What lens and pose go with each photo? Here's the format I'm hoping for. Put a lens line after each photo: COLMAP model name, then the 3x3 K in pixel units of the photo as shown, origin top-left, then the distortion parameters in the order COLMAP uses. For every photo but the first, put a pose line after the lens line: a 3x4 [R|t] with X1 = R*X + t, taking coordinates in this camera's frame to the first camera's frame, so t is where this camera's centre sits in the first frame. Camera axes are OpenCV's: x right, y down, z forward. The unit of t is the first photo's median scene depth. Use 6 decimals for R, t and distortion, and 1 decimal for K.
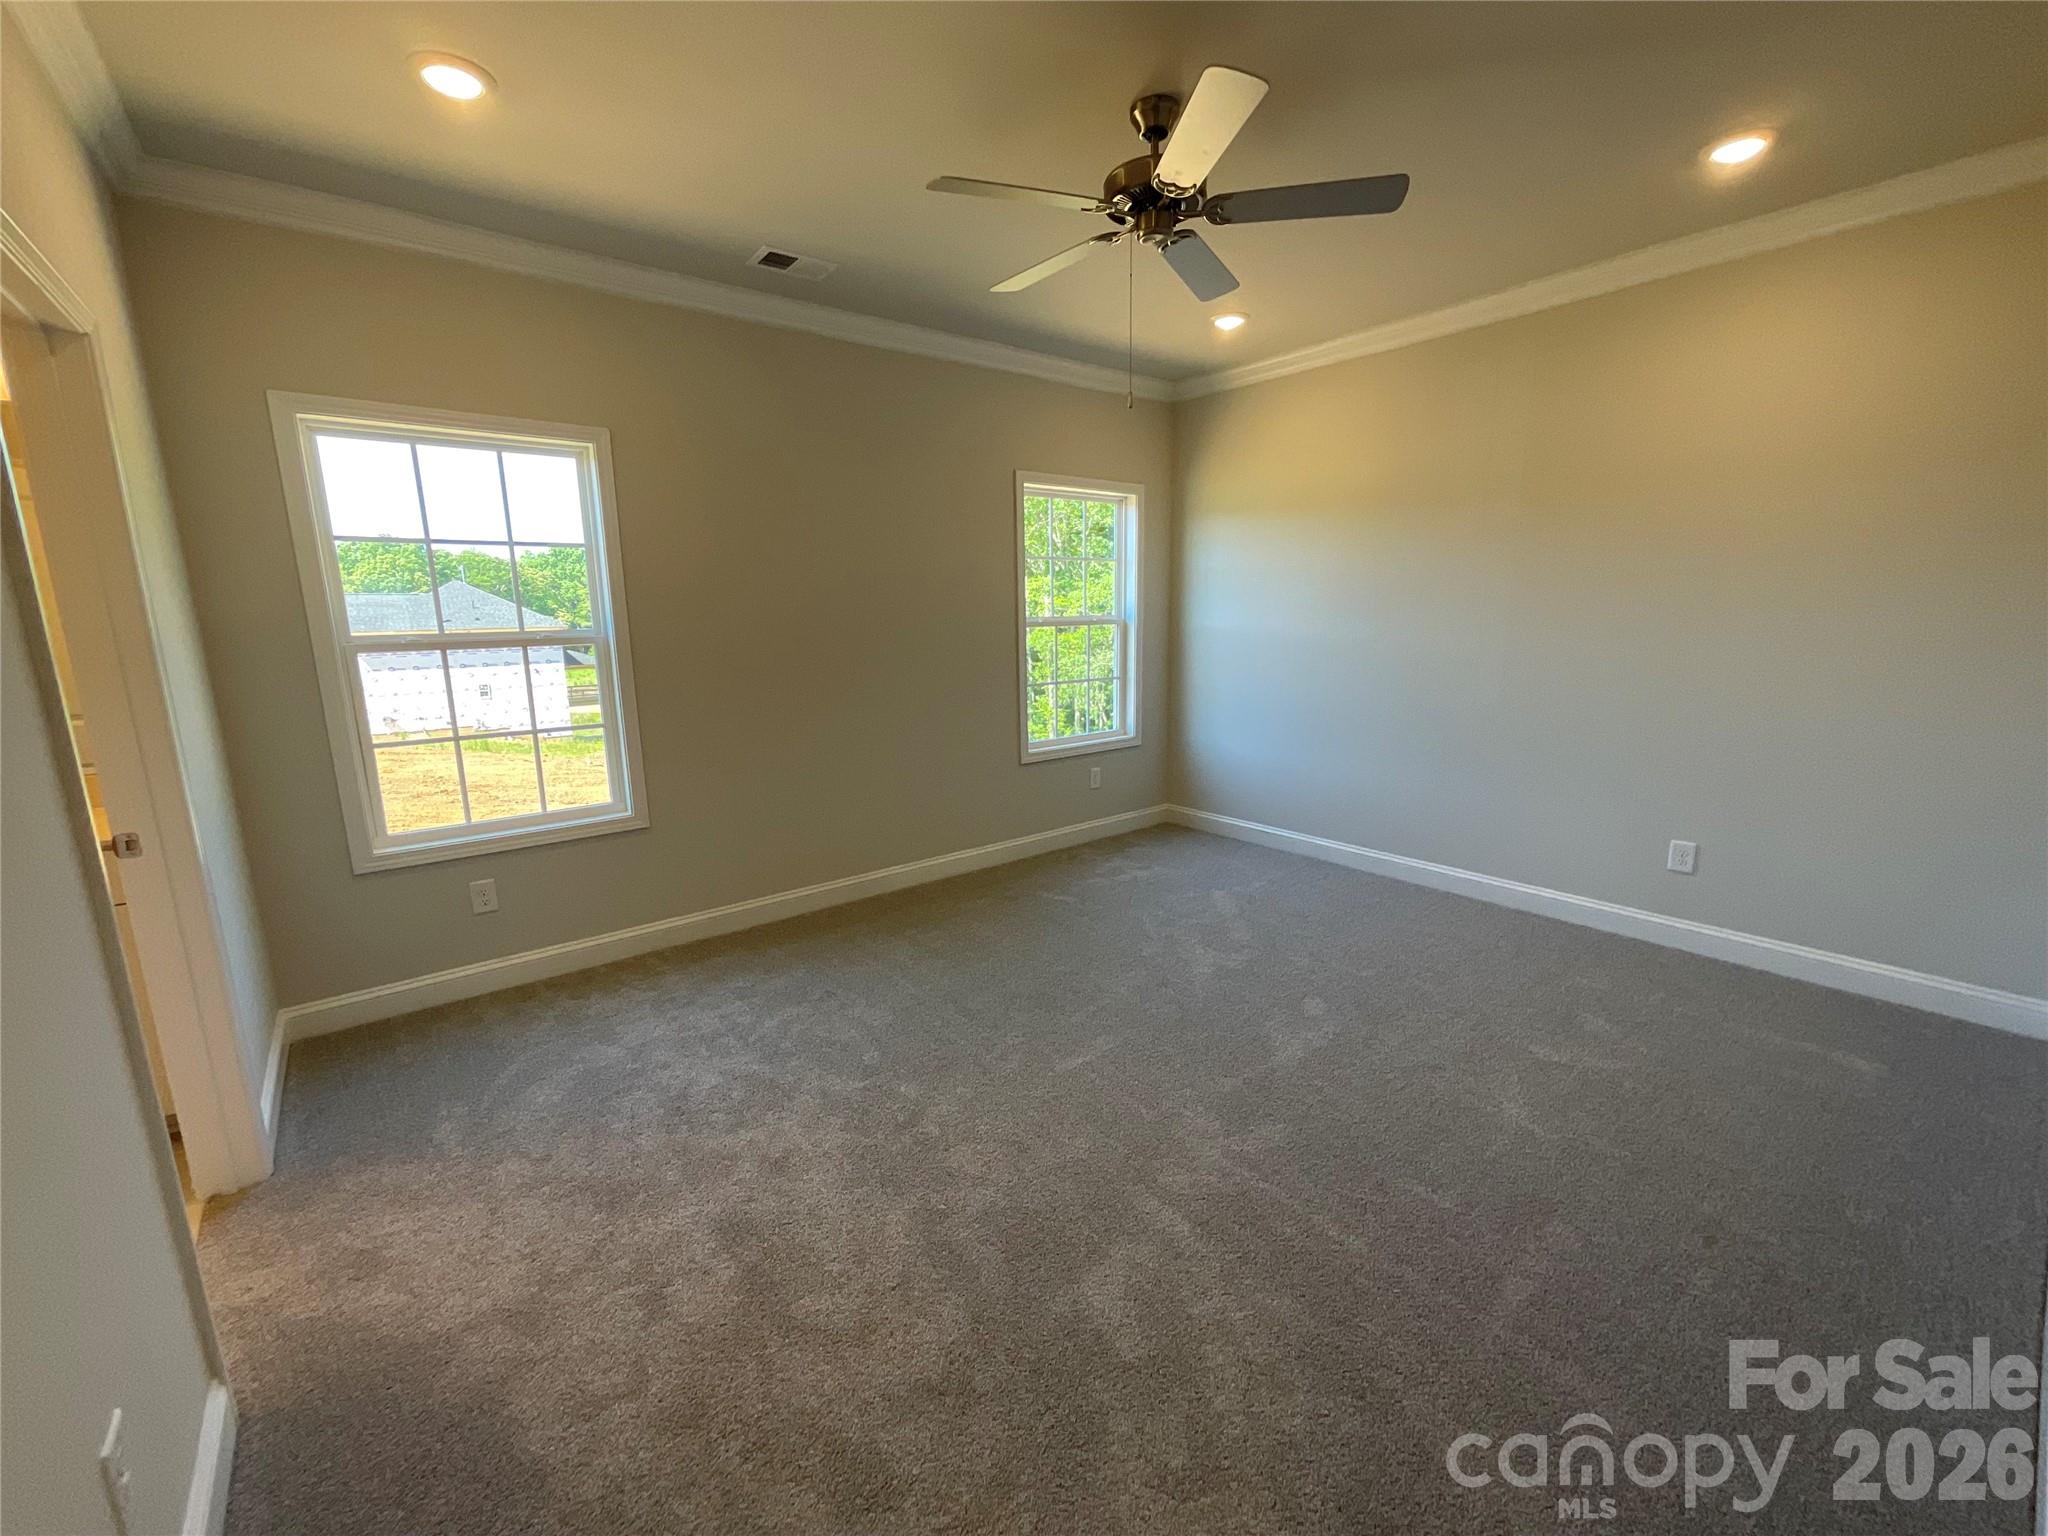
lens RADIAL K [[838.7, 0, 954.3], [0, 838.7, 786.8], [0, 0, 1]] dist [0.006513, -0.000235]
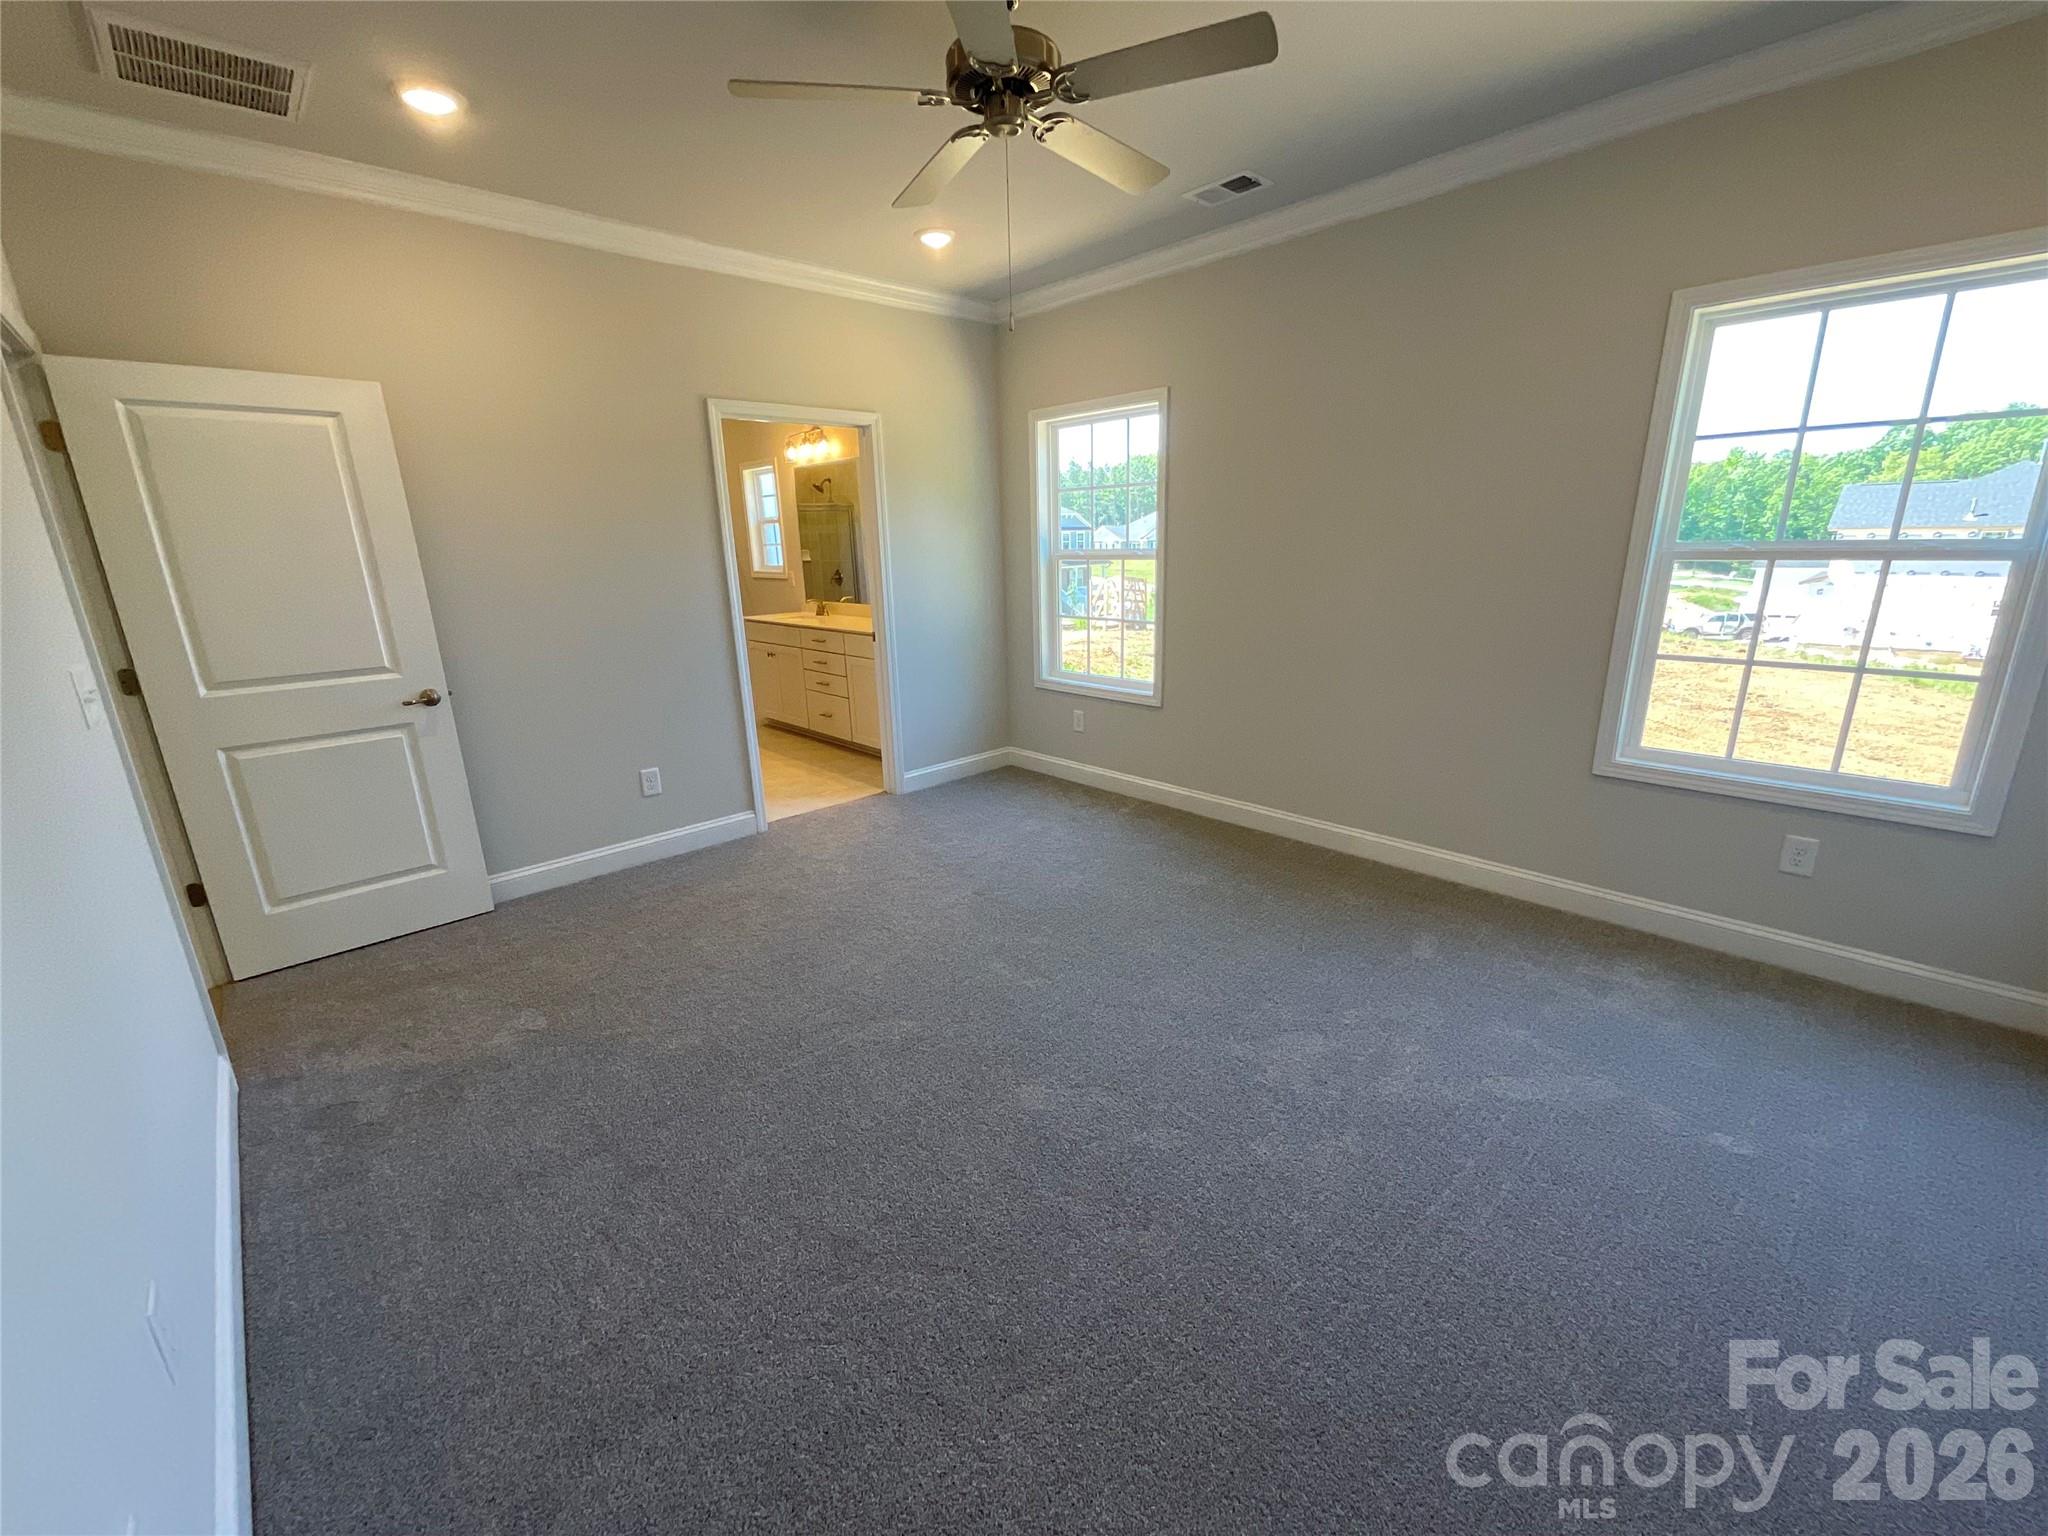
lens RADIAL K [[838.7, 0, 1040.2], [0, 838.7, 777.5], [0, 0, 1]] dist [0.006513, -0.000235]
pose [[0.114464, 0.287594, -0.950888, 0.594793], [-0.188664, 0.946052, 0.263421, -0.105642], [0.975348, 0.149247, 0.162548, 0.441046]]
